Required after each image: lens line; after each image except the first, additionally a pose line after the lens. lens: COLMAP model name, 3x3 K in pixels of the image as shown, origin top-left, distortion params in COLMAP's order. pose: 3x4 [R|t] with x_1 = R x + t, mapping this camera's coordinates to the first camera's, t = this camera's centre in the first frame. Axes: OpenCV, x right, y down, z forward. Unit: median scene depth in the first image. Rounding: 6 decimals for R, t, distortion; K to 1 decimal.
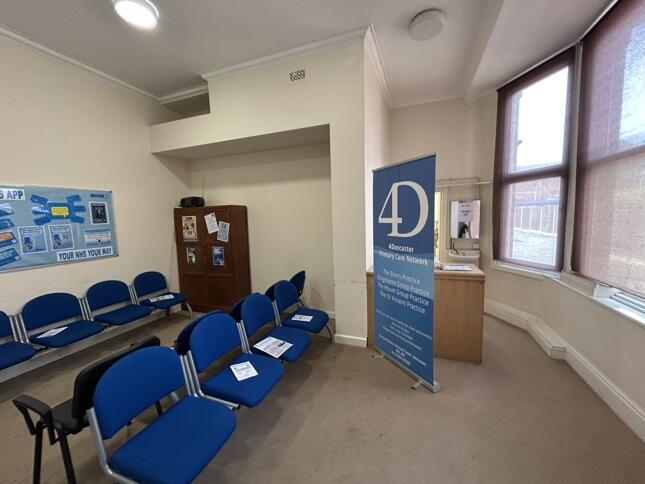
lens RADIAL K [[261.9, 0, 319.1], [0, 261.9, 244.1], [0, 0, 1]] dist [-0.000290, -0.000686]
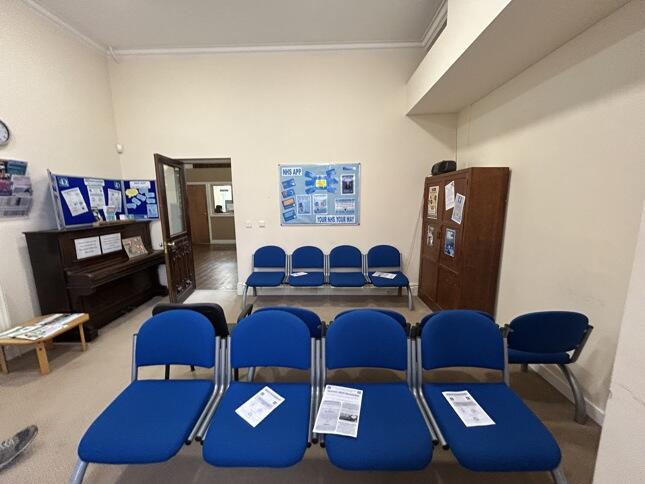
lens RADIAL K [[261.9, 0, 321.7], [0, 261.9, 241.5], [0, 0, 1]] dist [-0.000290, -0.000686]
pose [[0.334711, 0.188316, -0.923312, 0.199047], [-0.095217, 0.981572, 0.165681, -0.053875], [0.937498, 0.032460, 0.346474, 0.515708]]
